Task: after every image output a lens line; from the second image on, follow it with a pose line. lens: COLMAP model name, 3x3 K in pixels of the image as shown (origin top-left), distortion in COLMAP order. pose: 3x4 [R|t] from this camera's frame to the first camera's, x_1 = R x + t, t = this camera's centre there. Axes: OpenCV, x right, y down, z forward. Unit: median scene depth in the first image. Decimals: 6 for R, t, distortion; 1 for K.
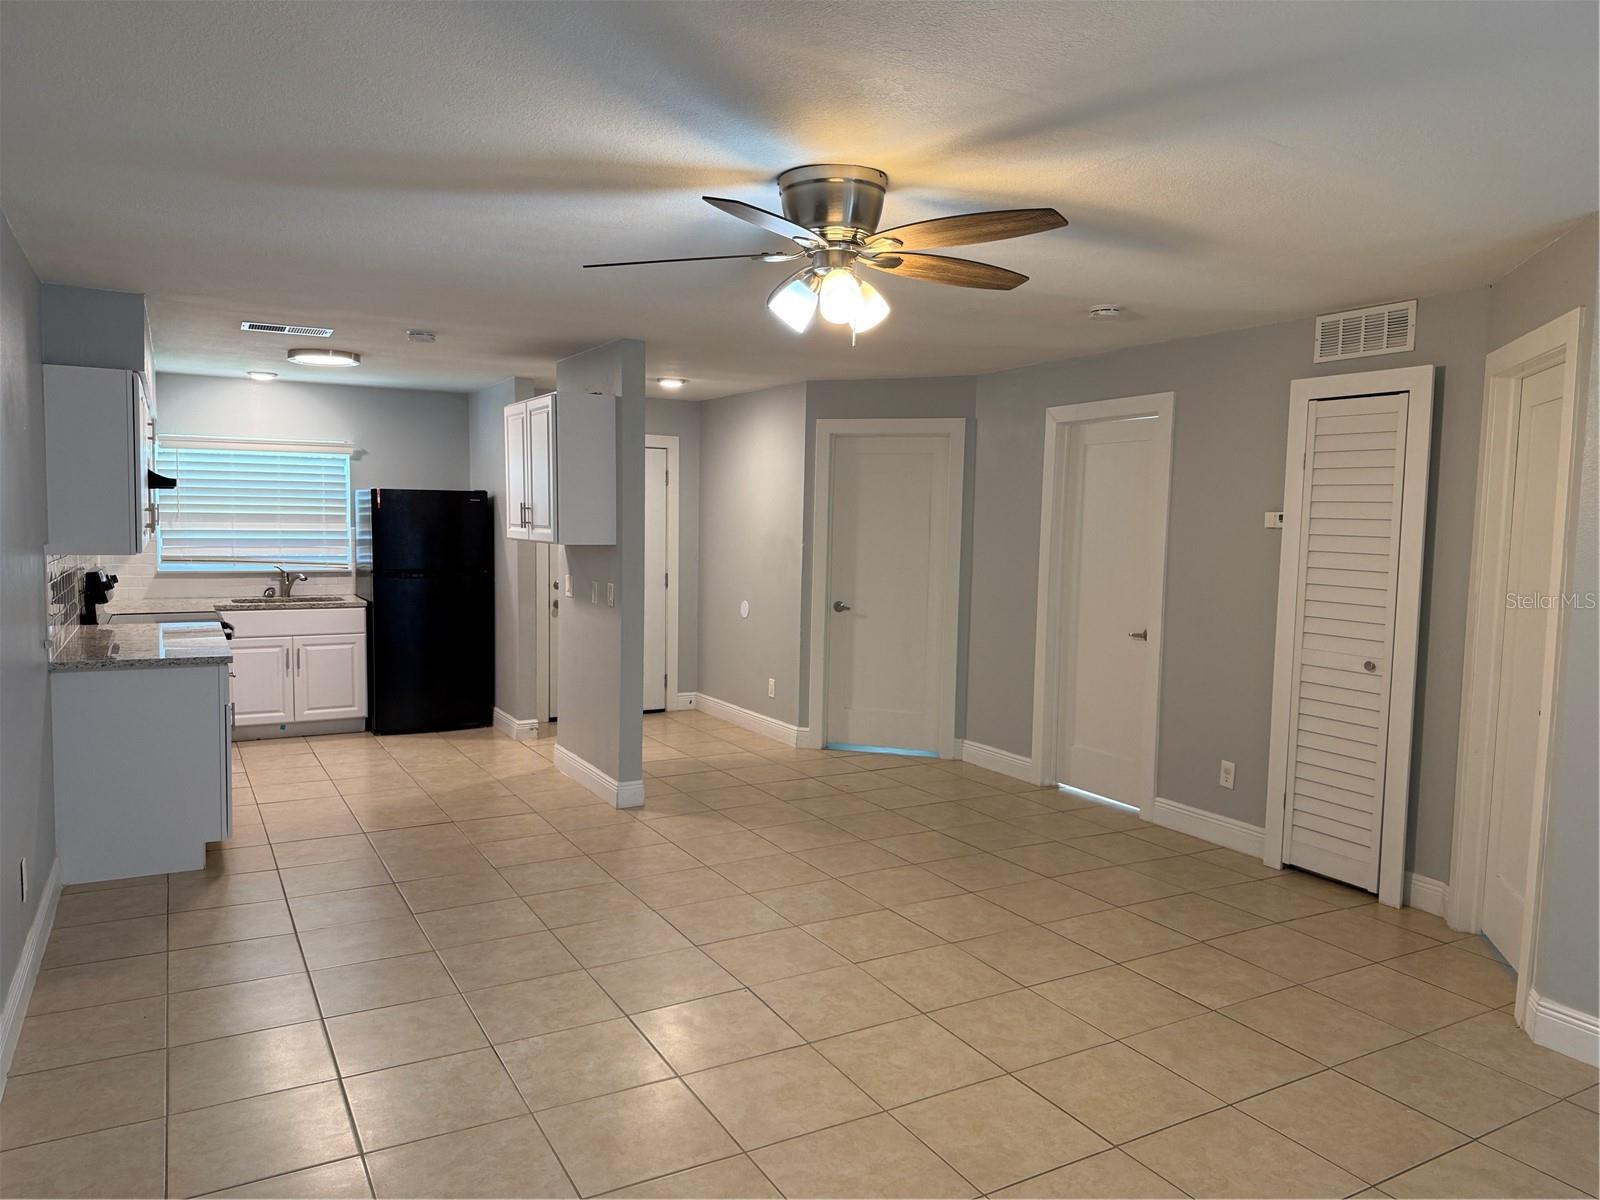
lens RADIAL K [[1123.4, 0, 797.6], [0, 1123.4, 607.3], [0, 0, 1]] dist [0.157512, -0.294102]
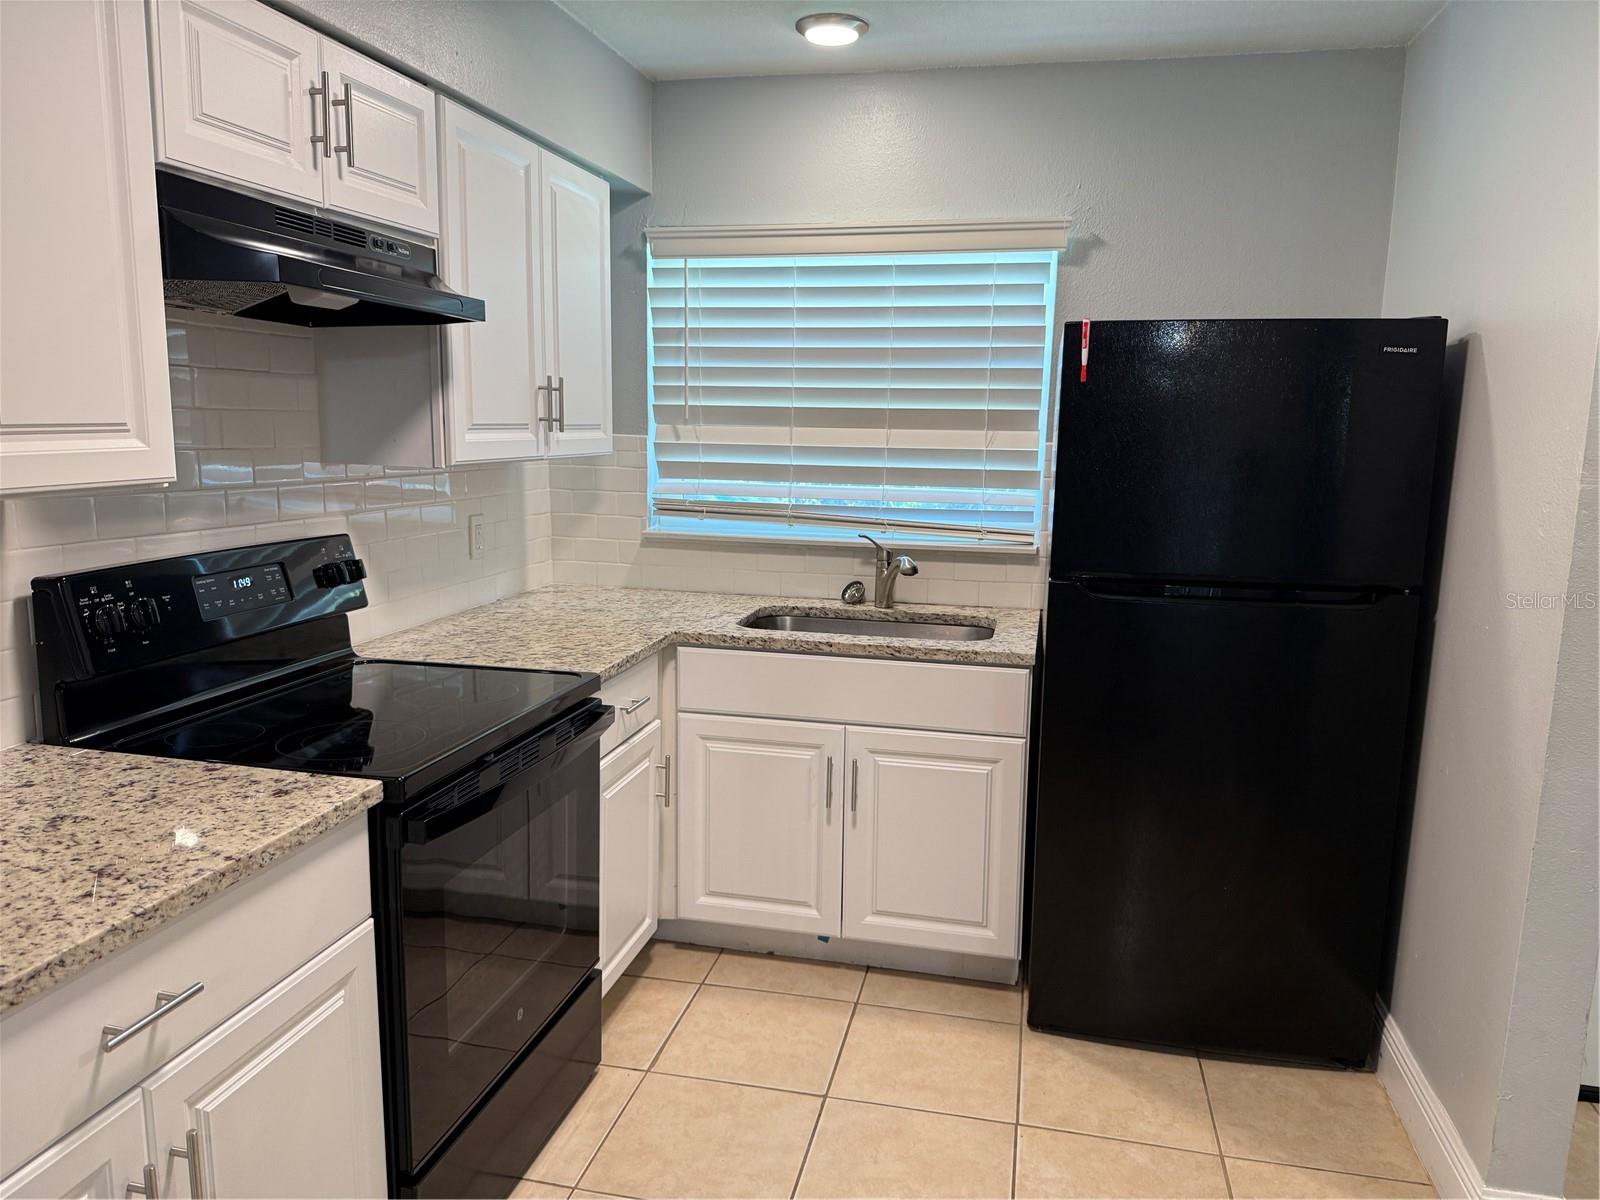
lens RADIAL K [[1123.4, 0, 797.6], [0, 1123.4, 607.3], [0, 0, 1]] dist [0.157512, -0.294102]
pose [[0.745992, 0.107369, -0.657243, -0.198568], [-0.059524, 0.993718, 0.094775, -0.047077], [0.663290, -0.031580, 0.747696, 0.675130]]
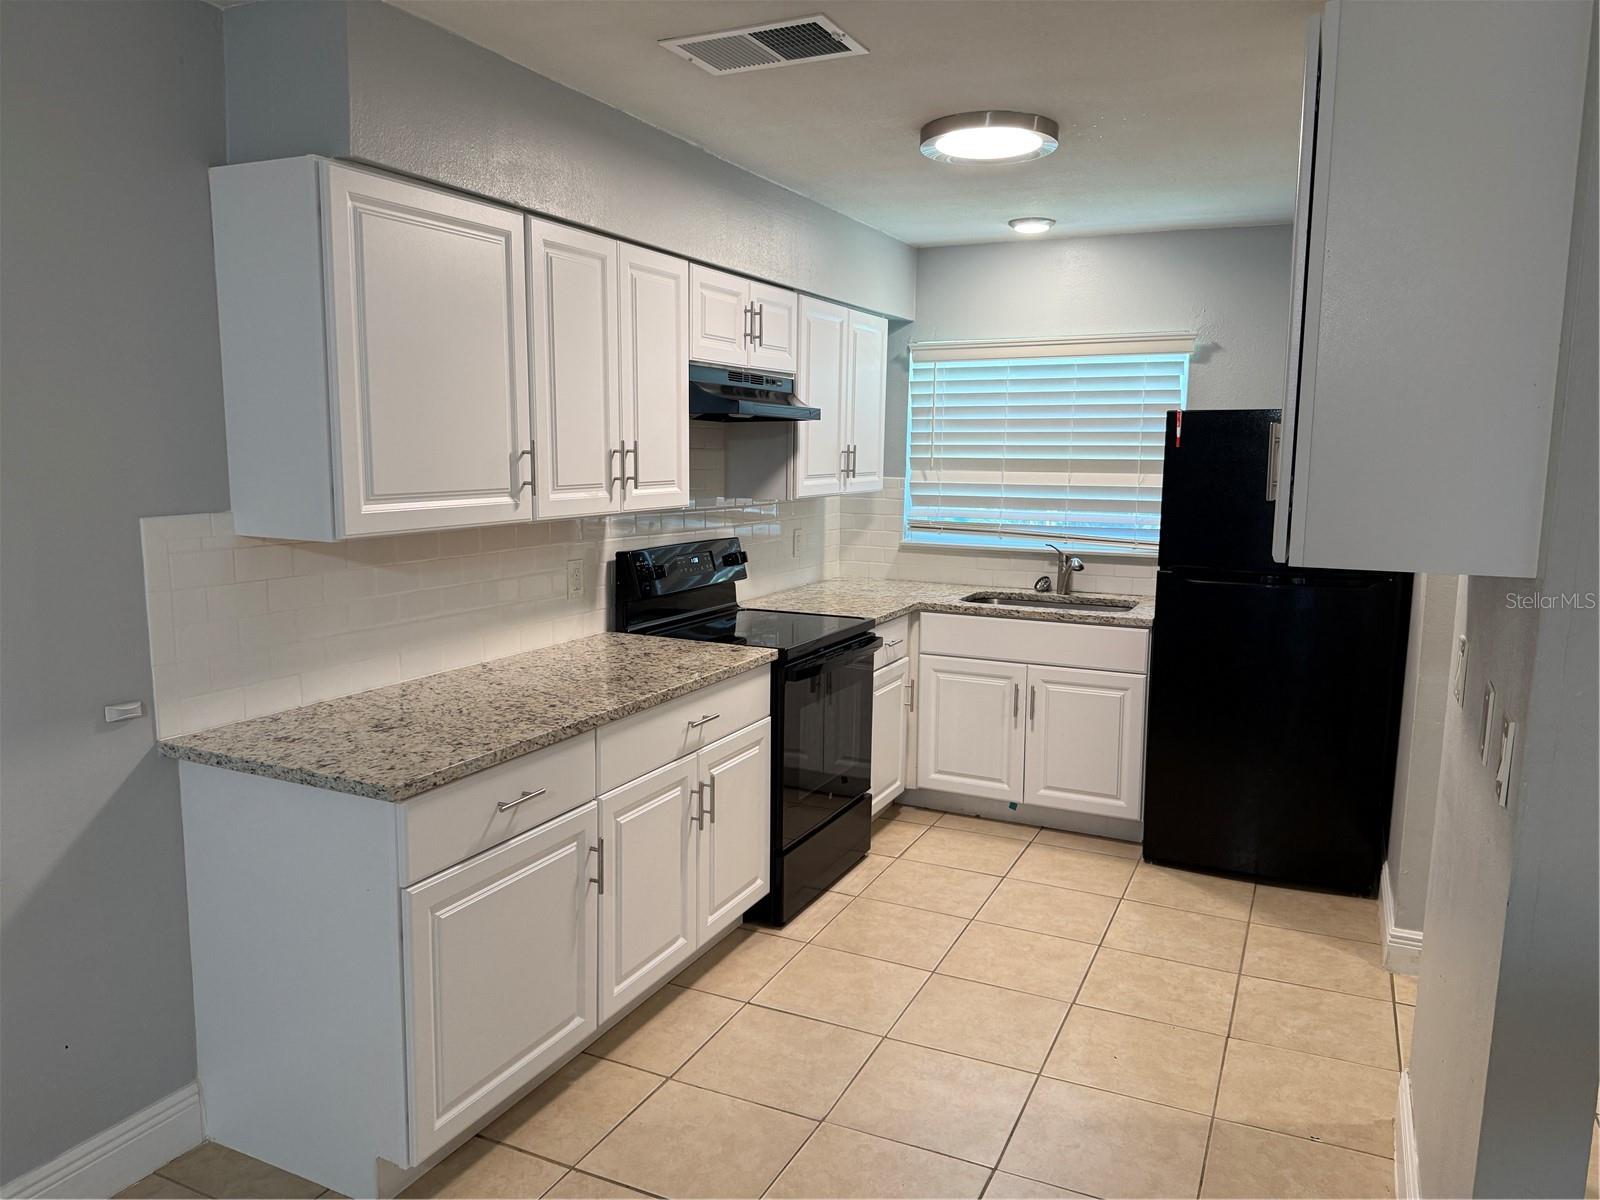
lens RADIAL K [[1123.4, 0, 797.6], [0, 1123.4, 607.3], [0, 0, 1]] dist [0.157512, -0.294102]
pose [[0.582017, 0.107160, -0.806085, -0.034099], [-0.067327, 0.994226, 0.083559, -0.043925], [0.810385, 0.005639, 0.585871, 0.529130]]
